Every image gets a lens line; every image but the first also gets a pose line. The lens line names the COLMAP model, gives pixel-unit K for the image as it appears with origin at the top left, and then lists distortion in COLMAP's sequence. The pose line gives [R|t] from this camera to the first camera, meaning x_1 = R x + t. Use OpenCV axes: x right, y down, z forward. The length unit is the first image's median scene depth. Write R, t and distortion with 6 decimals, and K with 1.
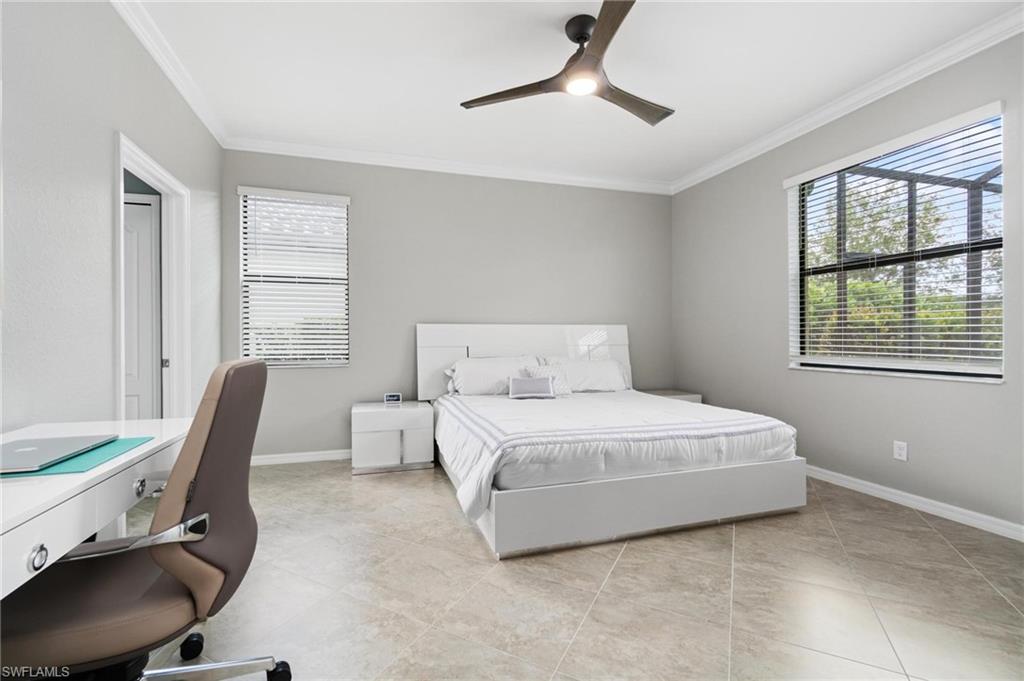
lens RADIAL K [[438.3, 0, 512.0], [0, 438.3, 340.5], [0, 0, 1]] dist [-0.007769, -0.000133]
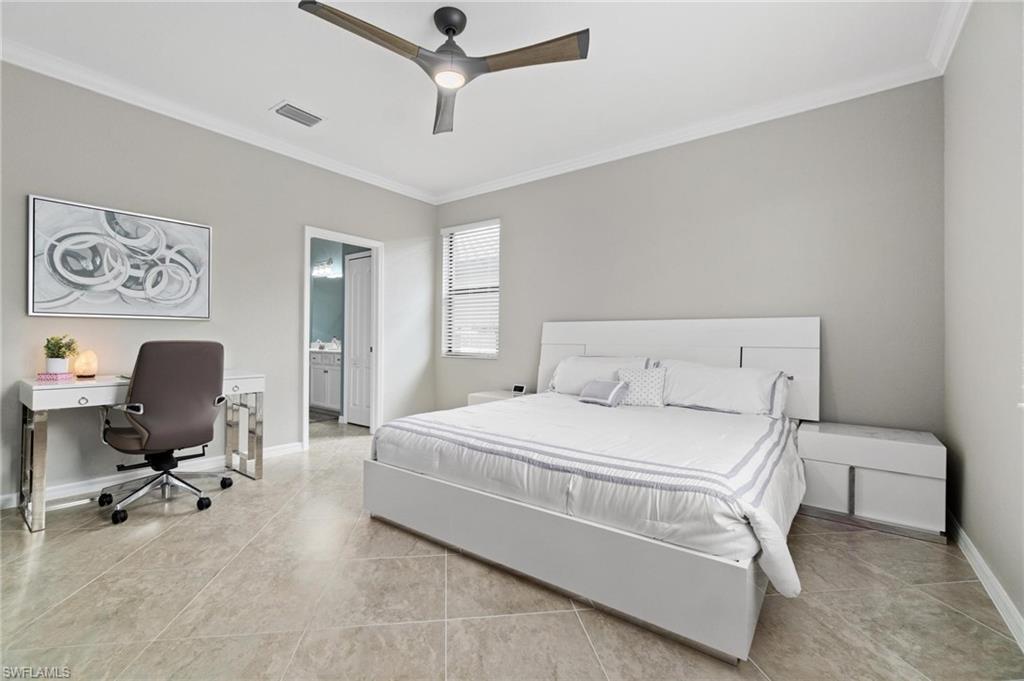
lens RADIAL K [[438.3, 0, 512.0], [0, 438.3, 340.5], [0, 0, 1]] dist [-0.007769, -0.000133]
pose [[0.585067, 0.010590, -0.810916, 1.011021], [-0.013381, 0.999905, 0.003404, 0.005964], [0.810875, 0.008859, 0.585153, 0.523627]]
